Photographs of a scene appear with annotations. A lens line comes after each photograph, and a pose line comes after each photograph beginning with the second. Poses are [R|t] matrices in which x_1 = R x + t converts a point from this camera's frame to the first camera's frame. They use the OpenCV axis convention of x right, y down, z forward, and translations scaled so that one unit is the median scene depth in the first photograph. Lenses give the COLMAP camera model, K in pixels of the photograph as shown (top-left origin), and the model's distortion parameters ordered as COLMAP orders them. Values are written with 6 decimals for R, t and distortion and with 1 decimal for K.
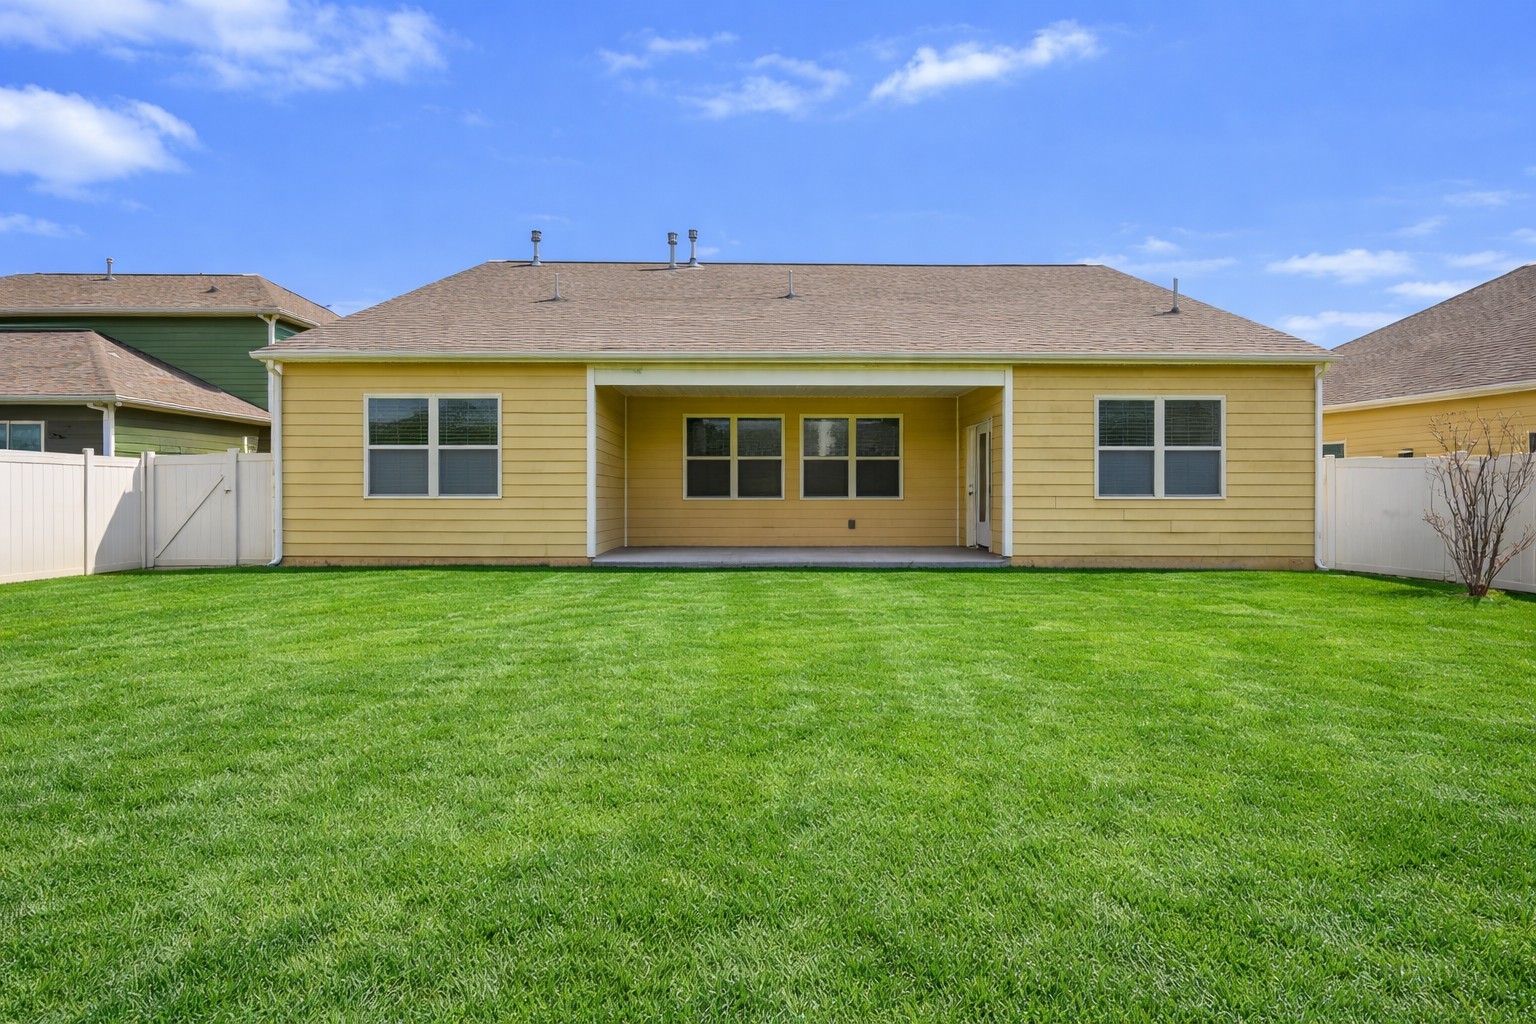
lens RADIAL K [[666.4, 0, 770.3], [0, 666.4, 510.7], [0, 0, 1]] dist [0.003191, 0.000343]
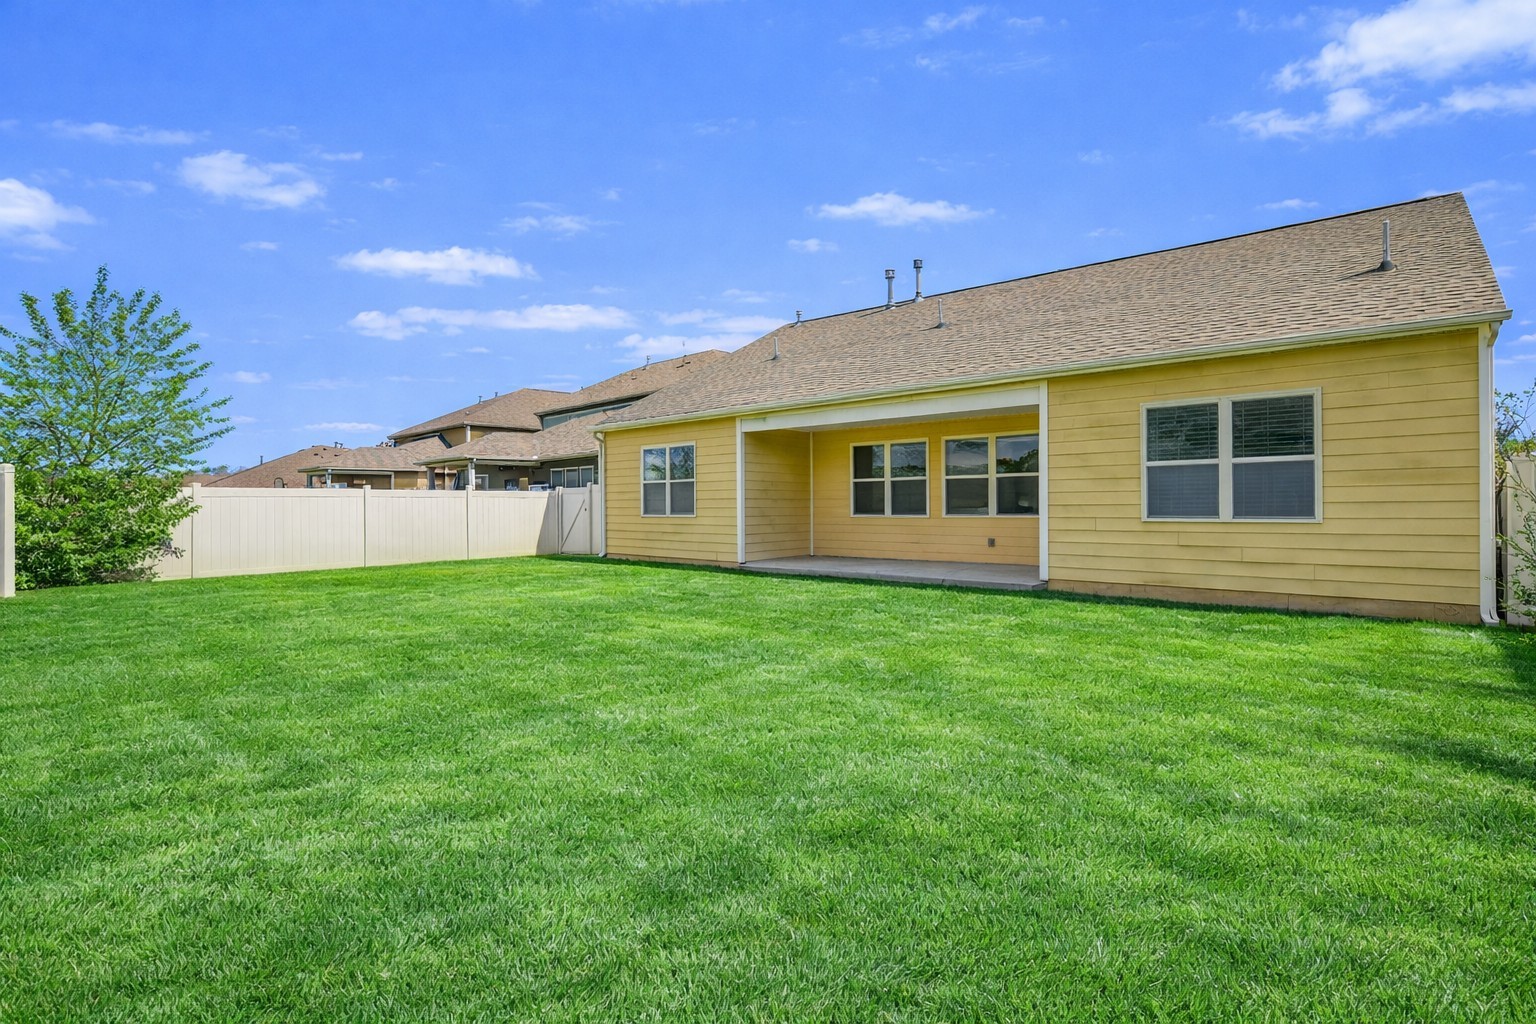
lens RADIAL K [[666.4, 0, 770.3], [0, 666.4, 510.7], [0, 0, 1]] dist [0.003191, 0.000343]
pose [[0.784055, -0.003564, -0.620682, 0.595492], [-0.001613, 0.999968, -0.007779, -0.021968], [0.620690, 0.007101, 0.784024, -0.002192]]
